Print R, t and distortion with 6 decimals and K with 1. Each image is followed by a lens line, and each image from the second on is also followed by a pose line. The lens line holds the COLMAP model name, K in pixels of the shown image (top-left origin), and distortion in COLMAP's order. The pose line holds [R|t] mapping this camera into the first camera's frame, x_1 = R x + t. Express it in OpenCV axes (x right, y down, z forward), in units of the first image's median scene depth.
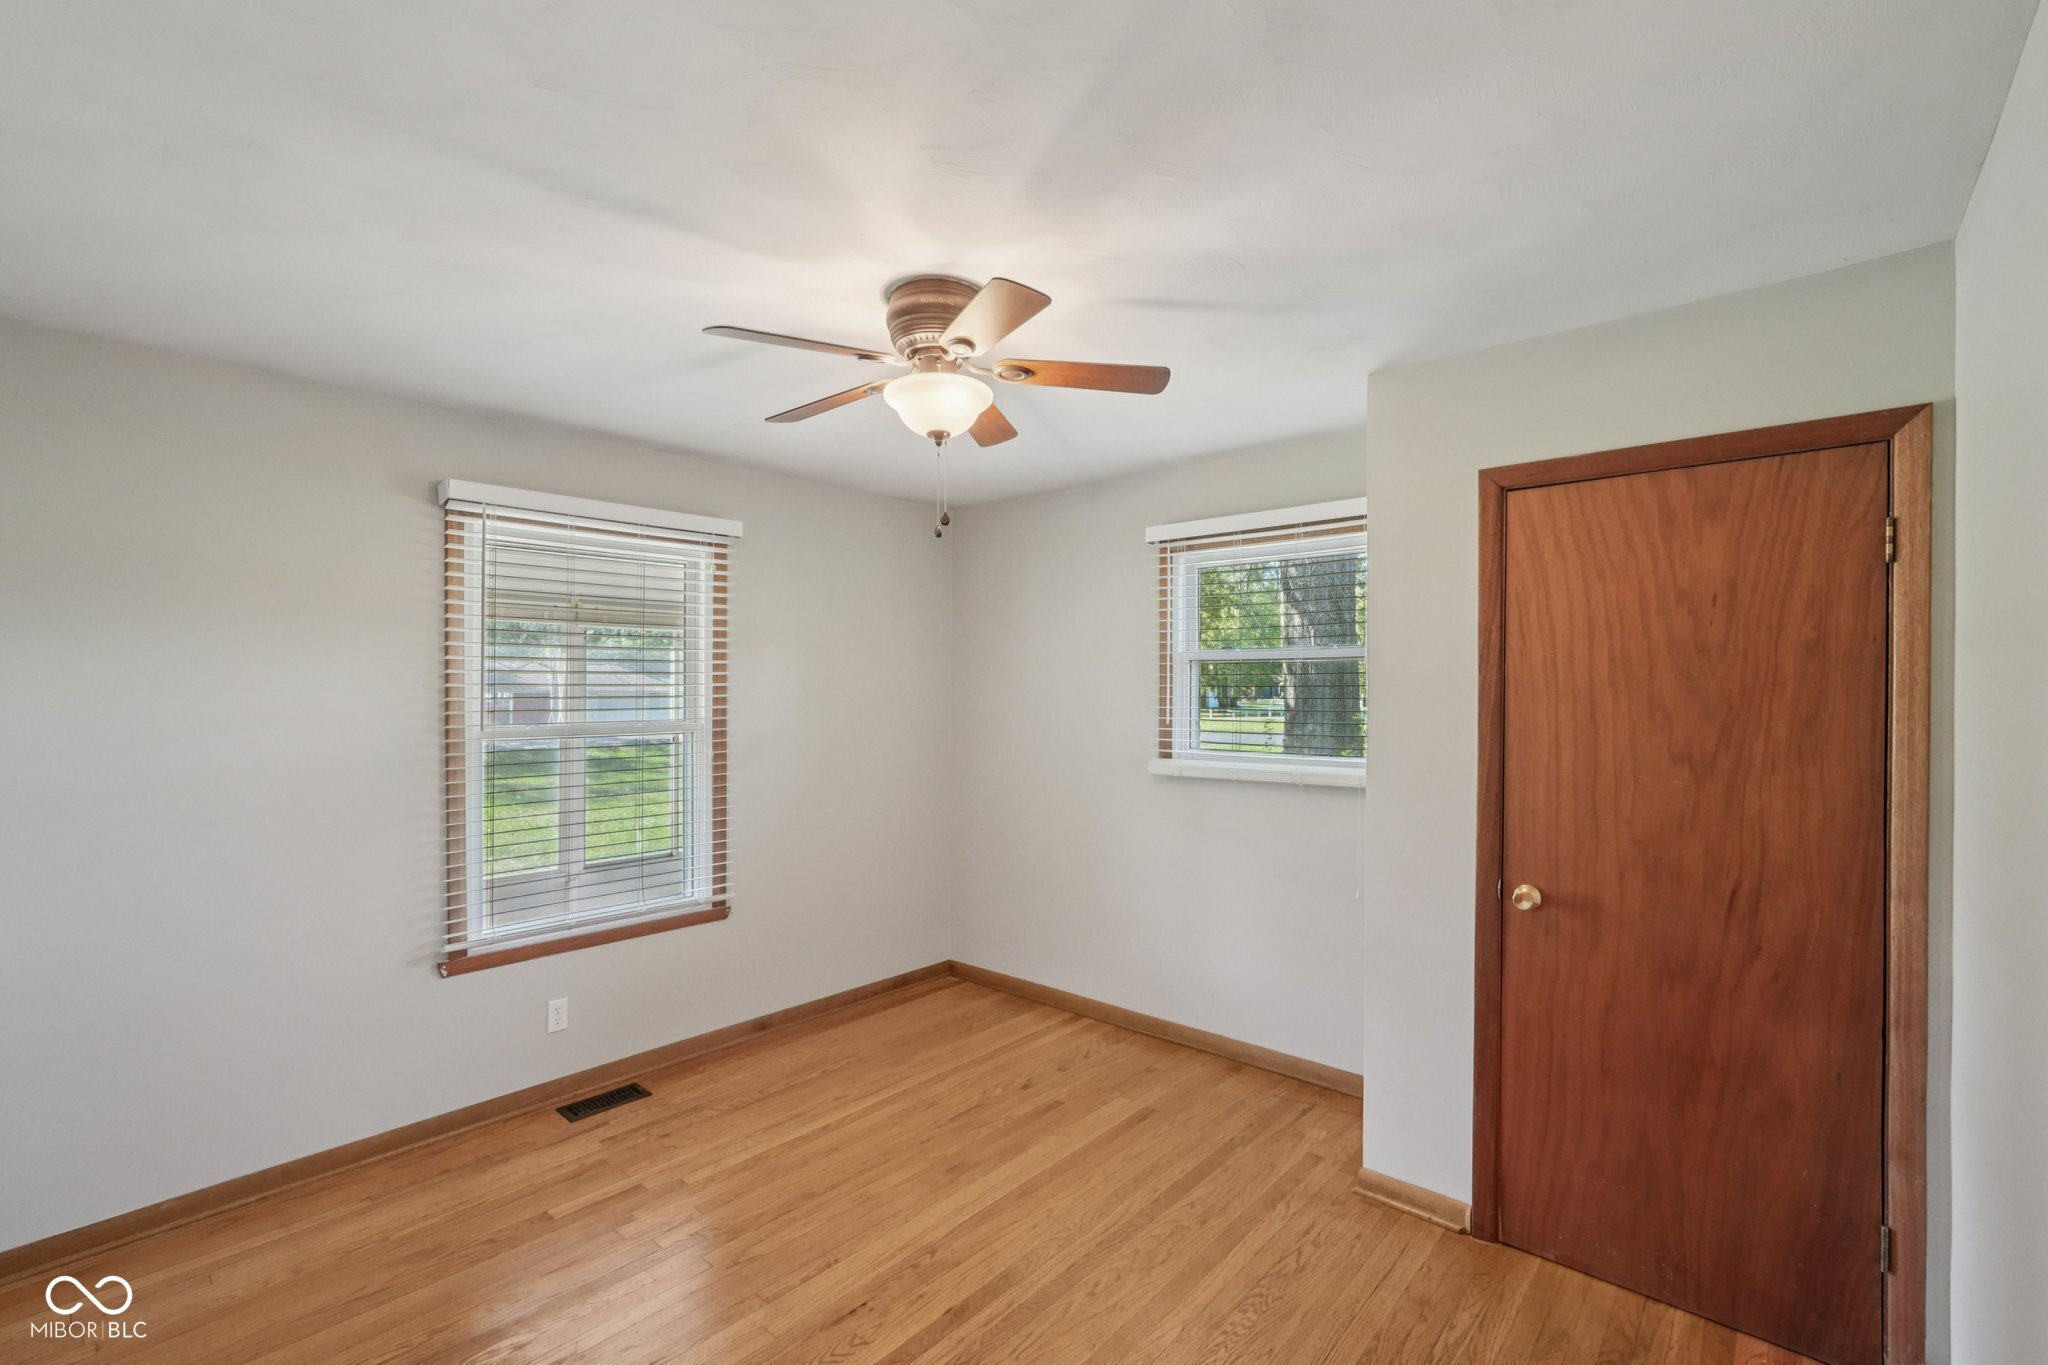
lens RADIAL K [[899.2, 0, 1016.2], [0, 899.2, 683.9], [0, 0, 1]] dist [0.001212, 0.001956]
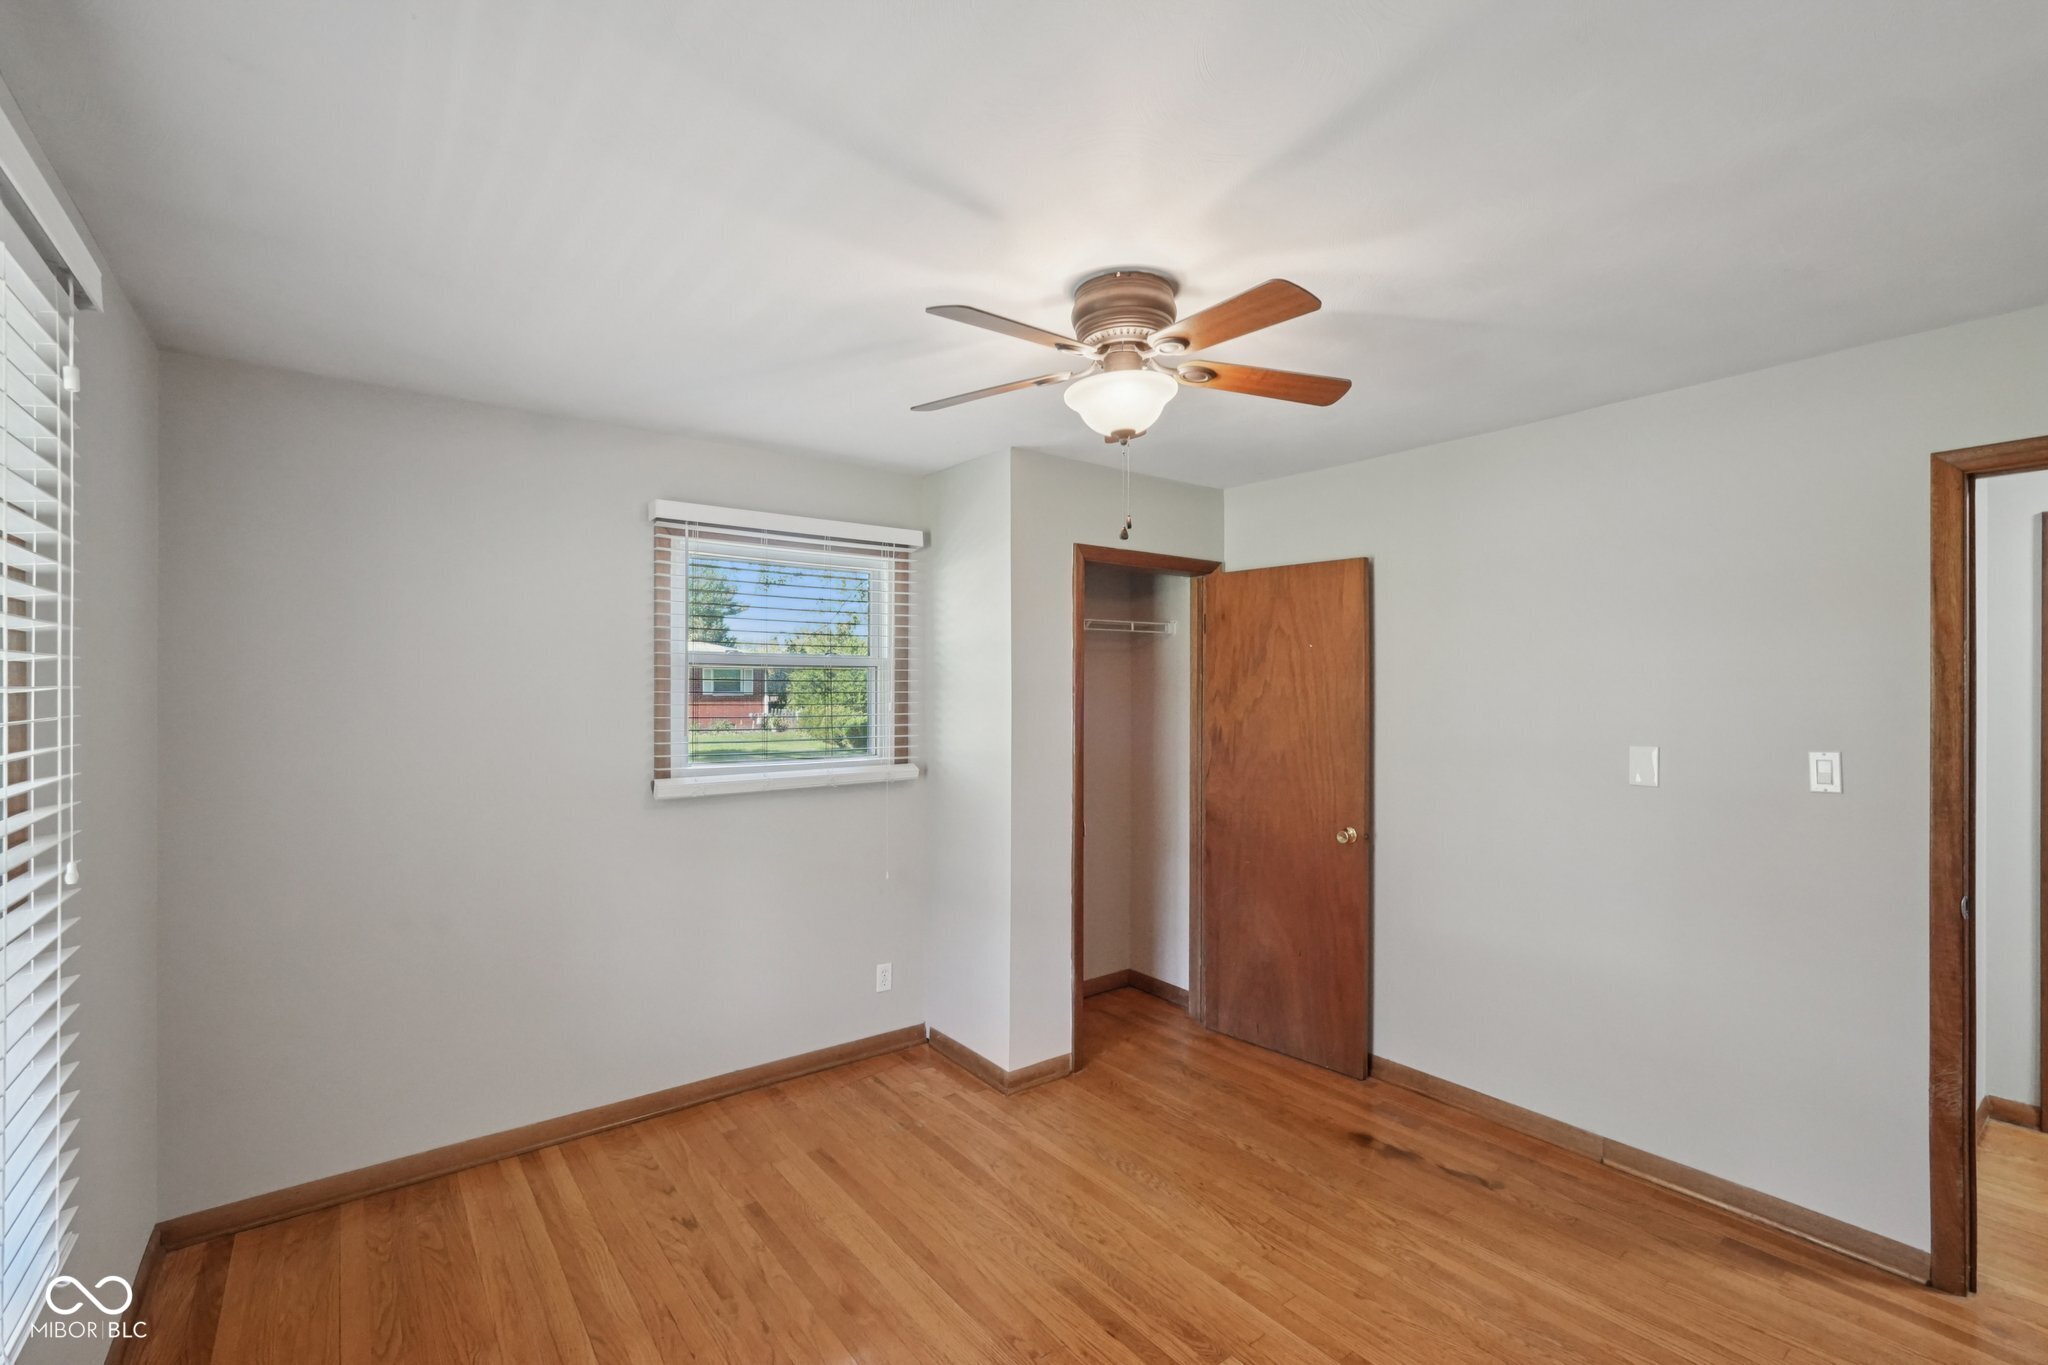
lens RADIAL K [[899.2, 0, 1019.1], [0, 899.2, 691.9], [0, 0, 1]] dist [0.001212, 0.001956]
pose [[0.201979, 0.000067, 0.979390, -0.675943], [-0.002764, 0.999996, 0.000502, 0.000939], [-0.979386, -0.002808, 0.201978, 0.581667]]
